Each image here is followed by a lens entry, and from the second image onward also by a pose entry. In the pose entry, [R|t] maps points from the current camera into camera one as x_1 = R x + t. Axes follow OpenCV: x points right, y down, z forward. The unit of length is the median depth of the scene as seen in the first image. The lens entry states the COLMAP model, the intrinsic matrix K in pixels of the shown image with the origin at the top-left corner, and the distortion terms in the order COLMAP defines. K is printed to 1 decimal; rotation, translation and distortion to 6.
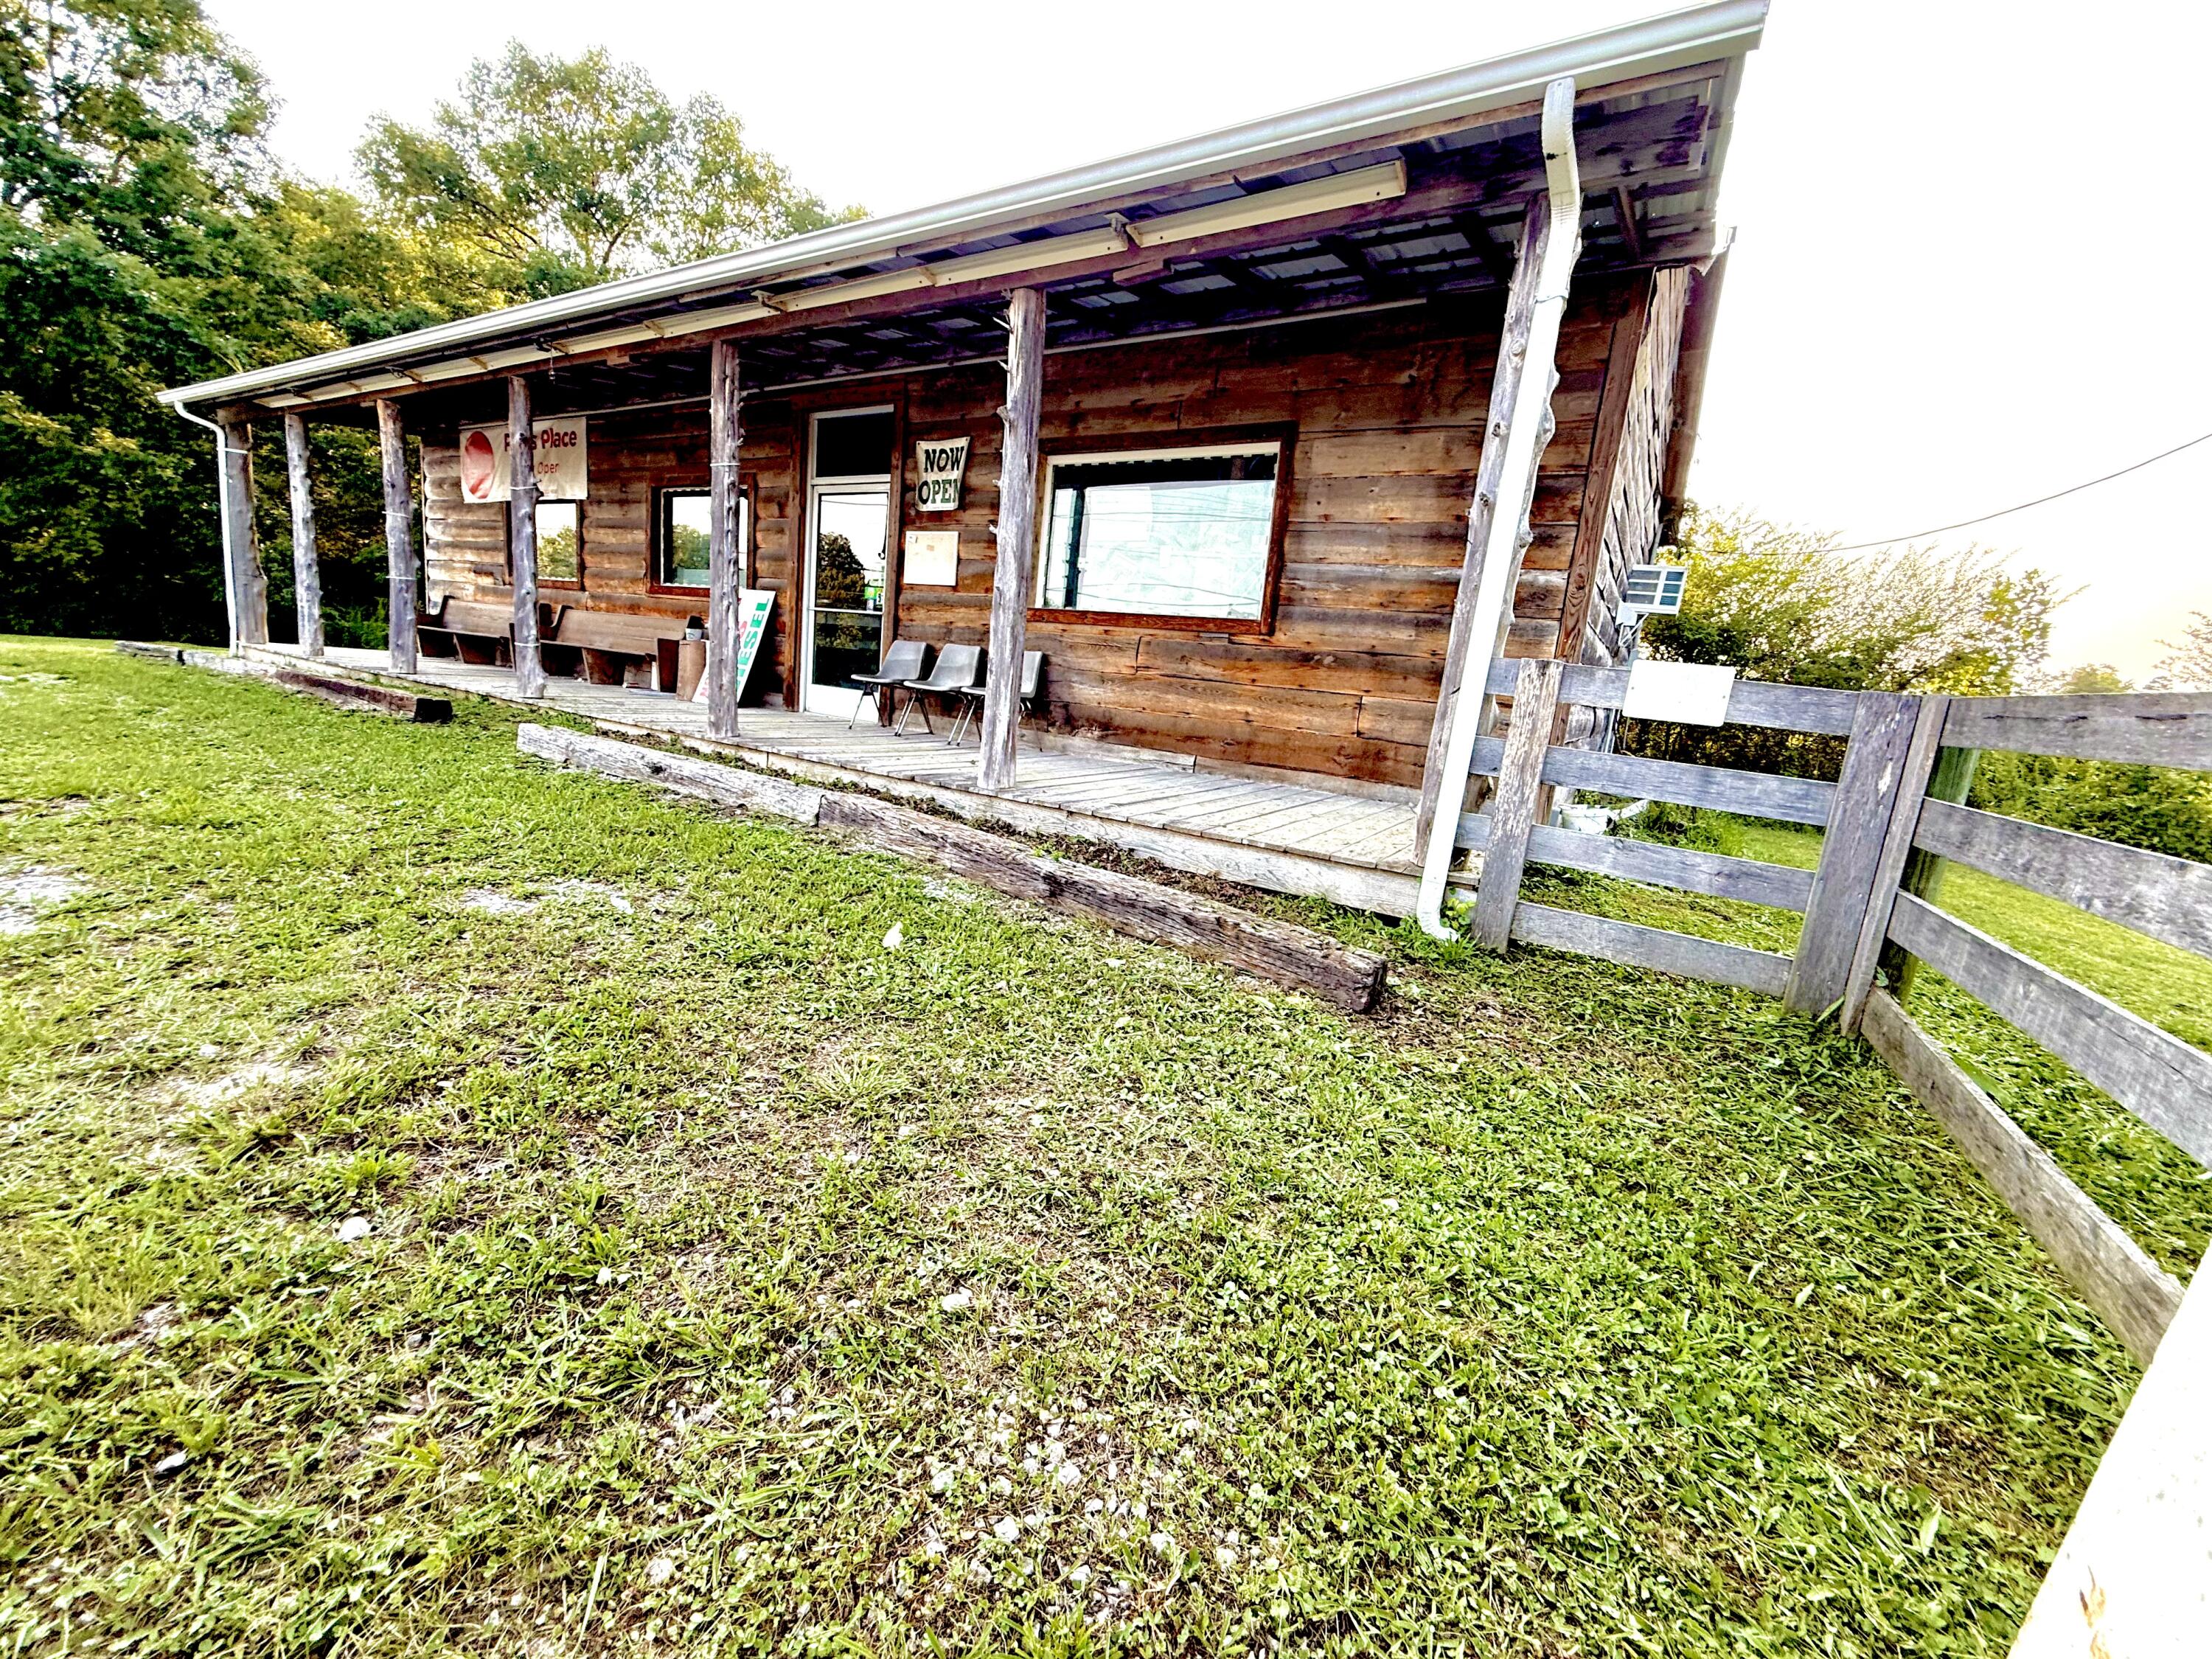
lens RADIAL K [[881.0, 0, 1099.7], [0, 881.0, 821.0], [0, 0, 1]] dist [-0.000675, -0.000375]
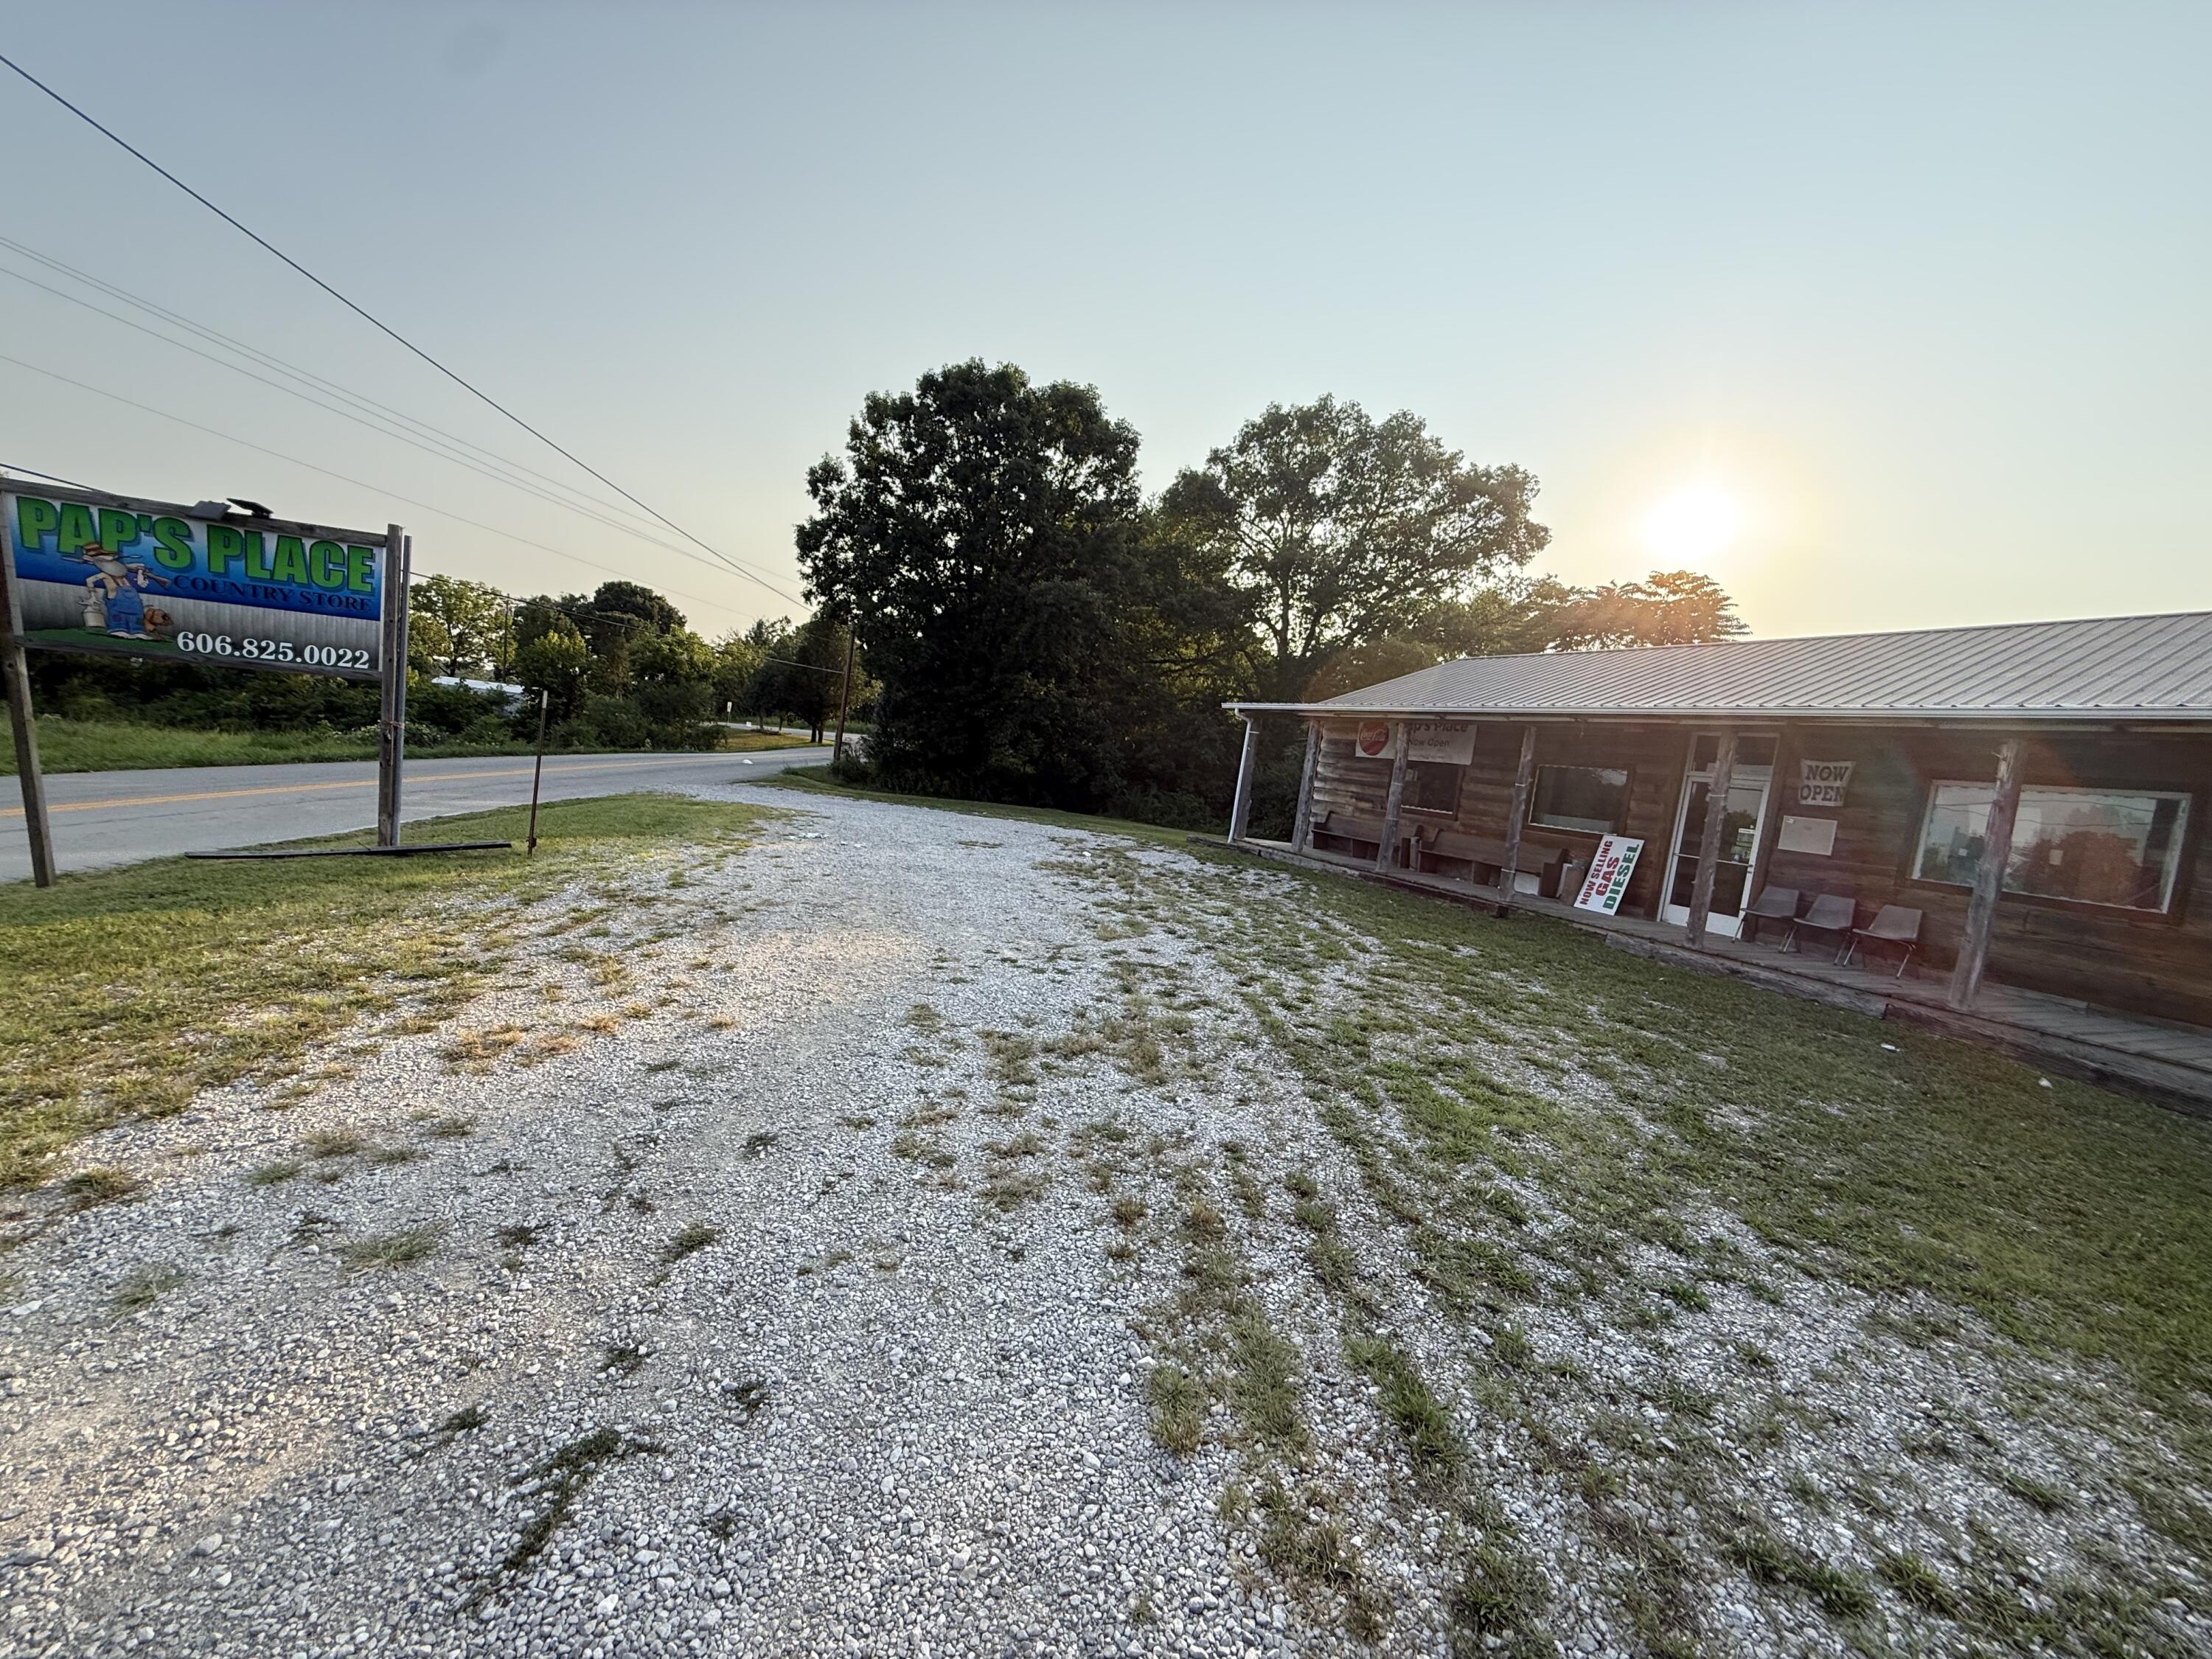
lens RADIAL K [[881.0, 0, 1088.7], [0, 881.0, 830.1], [0, 0, 1]] dist [-0.000675, -0.000375]
pose [[0.838789, 0.067632, -0.540240, -0.394820], [-0.159805, 0.979133, -0.125541, 0.071270], [0.520476, 0.191635, 0.832094, -0.844460]]
